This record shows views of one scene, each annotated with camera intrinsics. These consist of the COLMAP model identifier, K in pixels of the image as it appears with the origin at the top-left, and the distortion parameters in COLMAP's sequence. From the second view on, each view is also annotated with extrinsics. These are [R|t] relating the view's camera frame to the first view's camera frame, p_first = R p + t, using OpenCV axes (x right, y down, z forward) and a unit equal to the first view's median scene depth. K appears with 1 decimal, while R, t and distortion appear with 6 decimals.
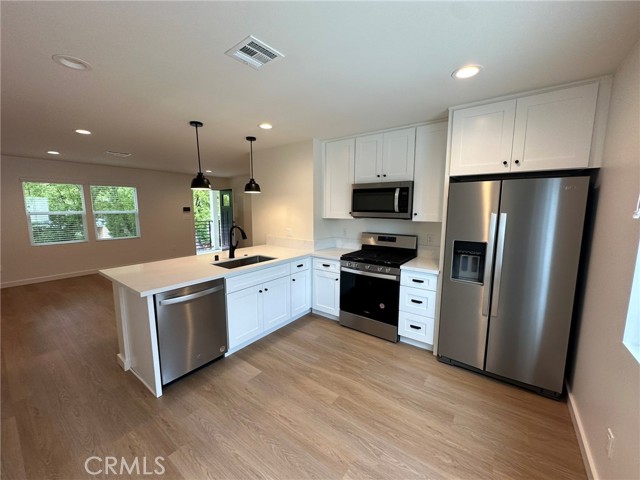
lens RADIAL K [[255.6, 0, 320.3], [0, 255.6, 239.3], [0, 0, 1]] dist [0.001367, -0.000331]
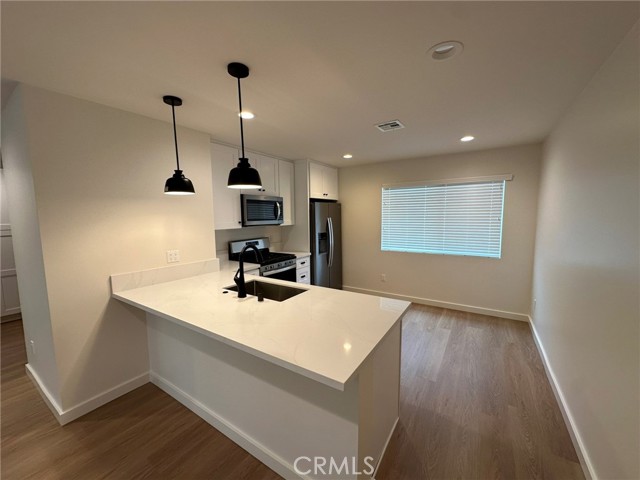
lens RADIAL K [[255.6, 0, 321.4], [0, 255.6, 238.1], [0, 0, 1]] dist [0.001367, -0.000331]
pose [[-0.070698, -0.093313, 0.993124, -1.275912], [0.139955, 0.984838, 0.102497, -0.141741], [-0.987631, 0.146239, -0.056567, 1.061437]]
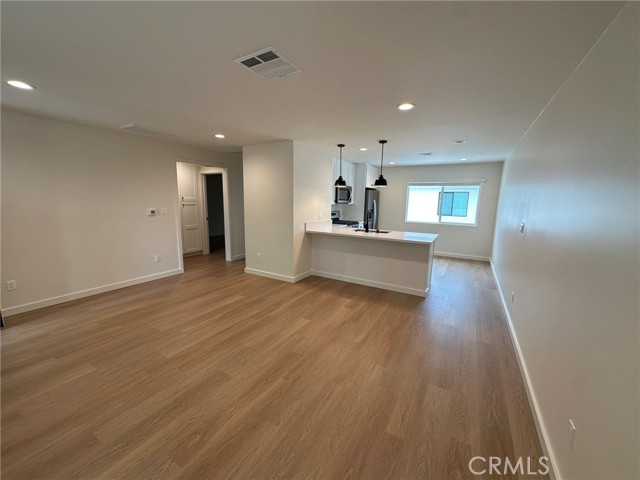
lens RADIAL K [[255.6, 0, 316.1], [0, 255.6, 240.4], [0, 0, 1]] dist [0.001367, -0.000331]
pose [[-0.104276, -0.168017, 0.980253, -2.324872], [0.109860, 0.977649, 0.179258, -0.235049], [-0.988462, 0.126383, -0.083487, 1.850467]]
